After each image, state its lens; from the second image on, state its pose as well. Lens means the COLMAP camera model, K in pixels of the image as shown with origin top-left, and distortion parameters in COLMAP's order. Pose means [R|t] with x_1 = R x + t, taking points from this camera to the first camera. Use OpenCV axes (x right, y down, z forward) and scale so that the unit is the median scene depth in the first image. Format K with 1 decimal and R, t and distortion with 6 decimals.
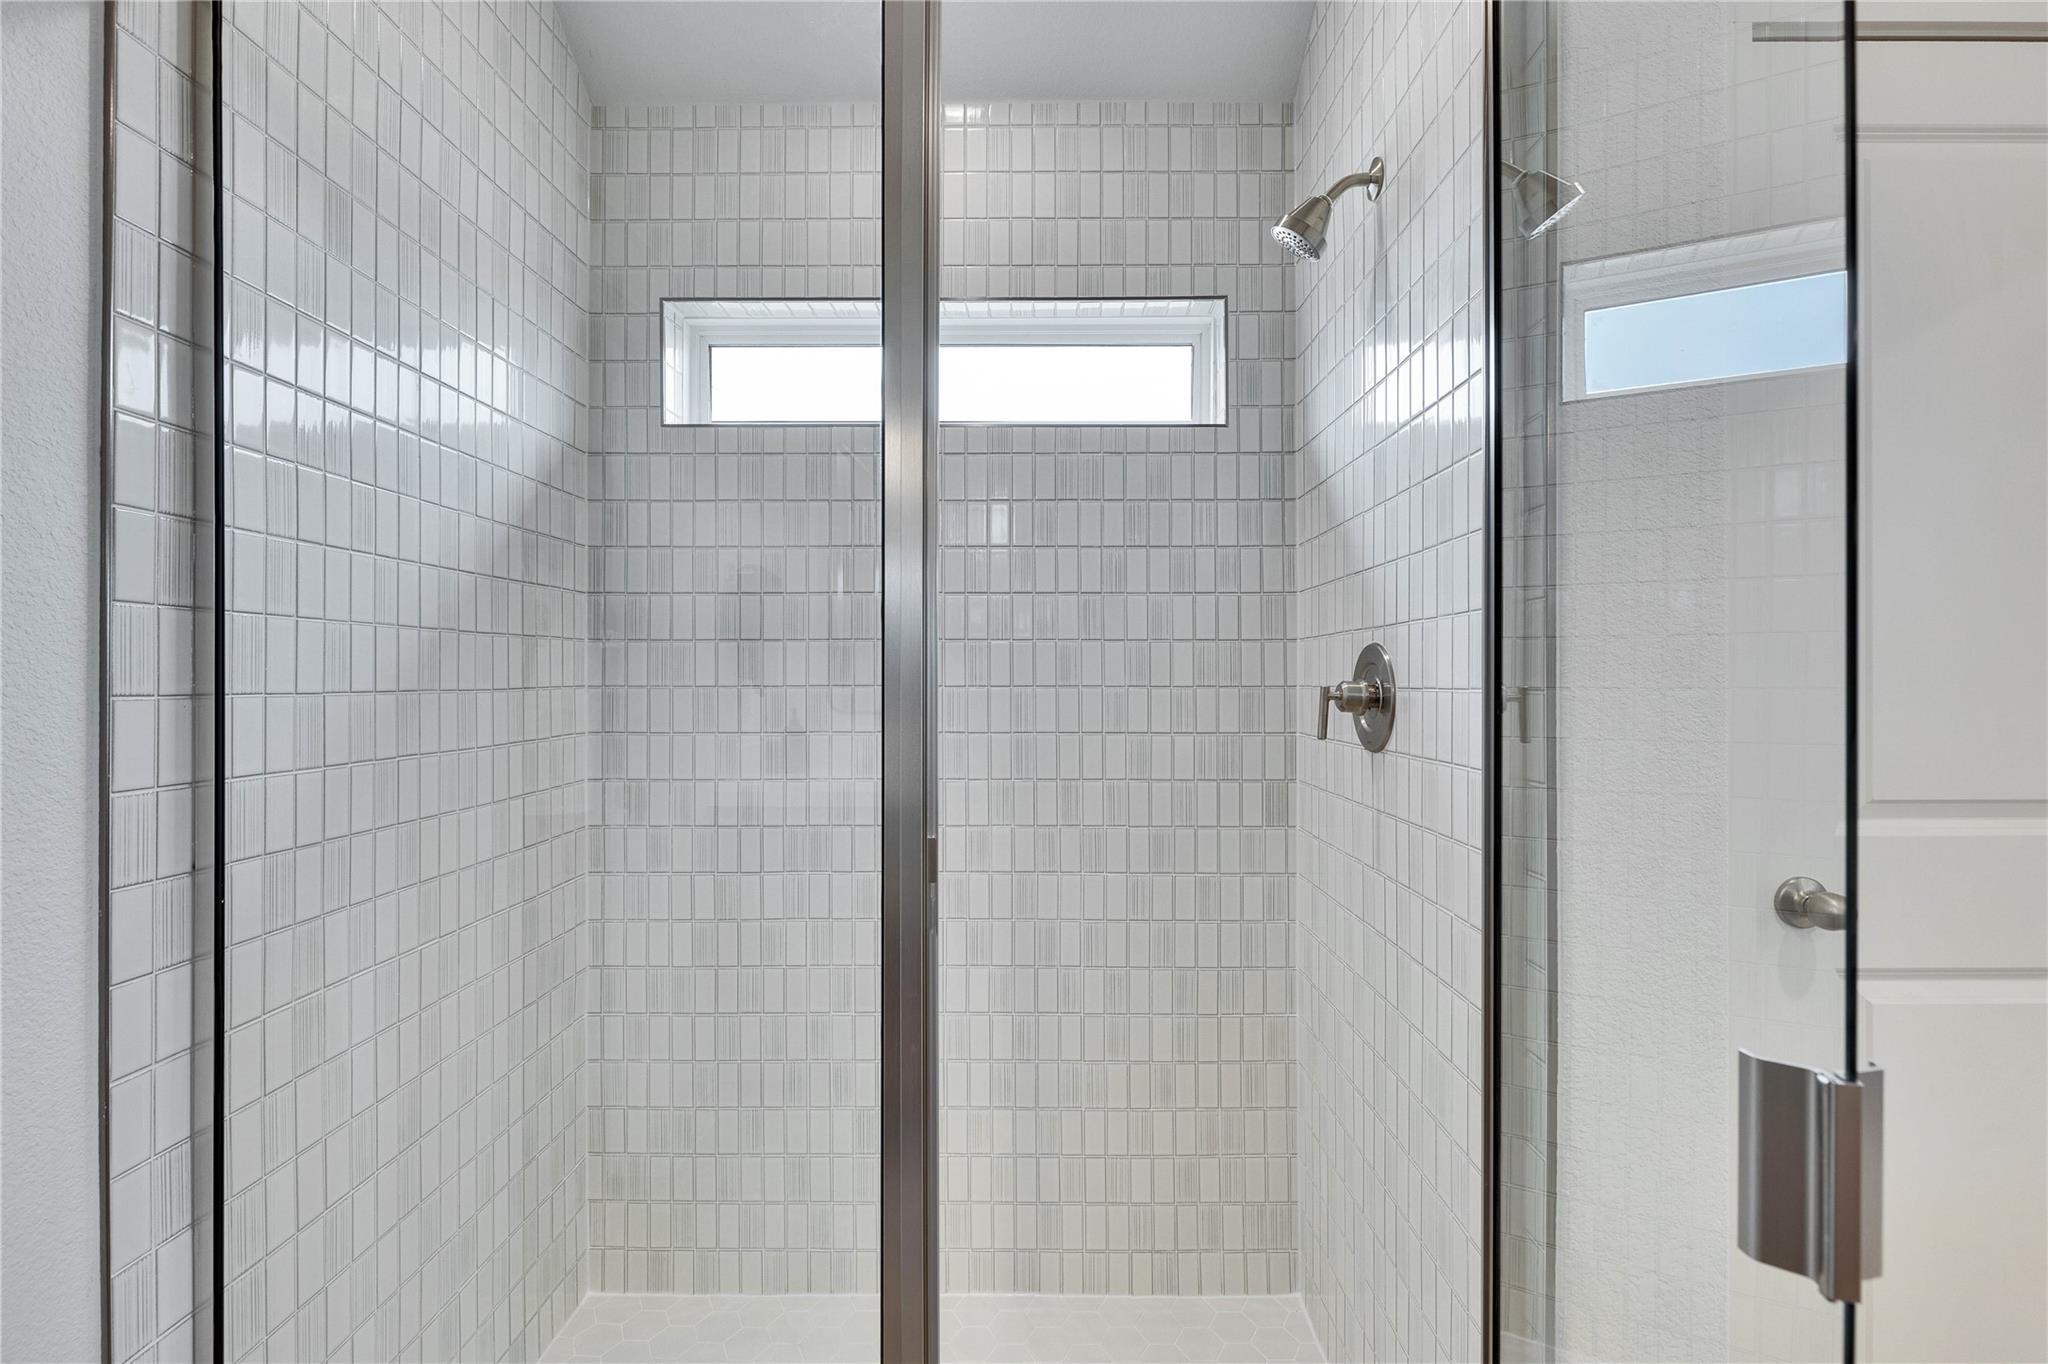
lens RADIAL K [[908.8, 0, 1022.9], [0, 908.8, 684.1], [0, 0, 1]] dist [0.000351, 0.000617]
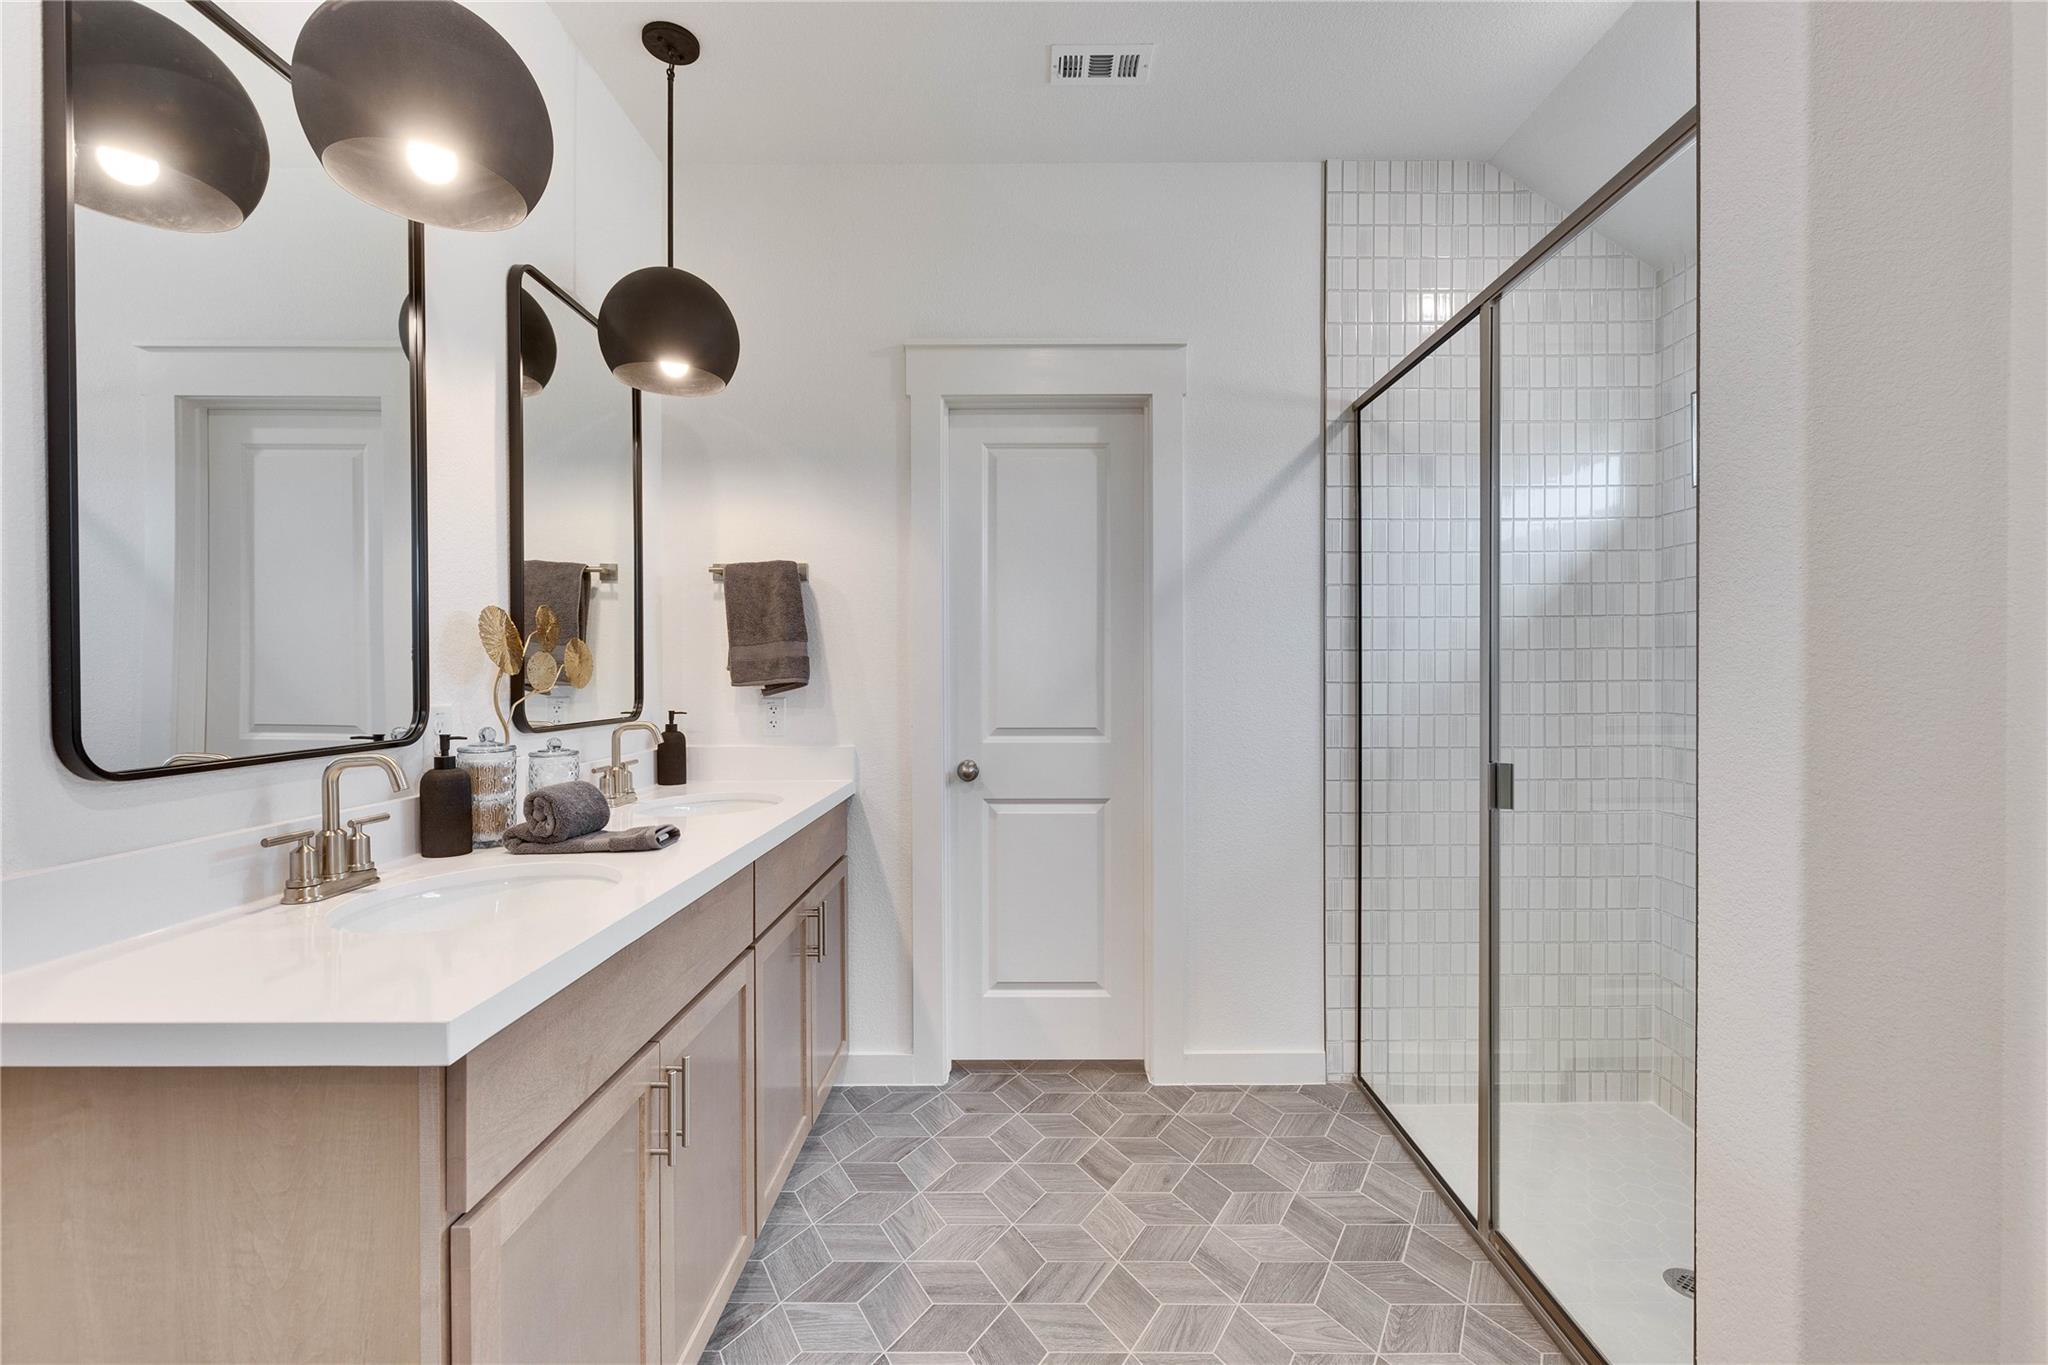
lens RADIAL K [[908.8, 0, 1028.7], [0, 908.8, 683.2], [0, 0, 1]] dist [0.000351, 0.000617]
pose [[-0.018086, 0.007135, -0.999811, 1.429620], [0.001602, 0.999973, 0.007107, -0.005481], [0.999835, -0.001474, -0.018097, 0.064554]]
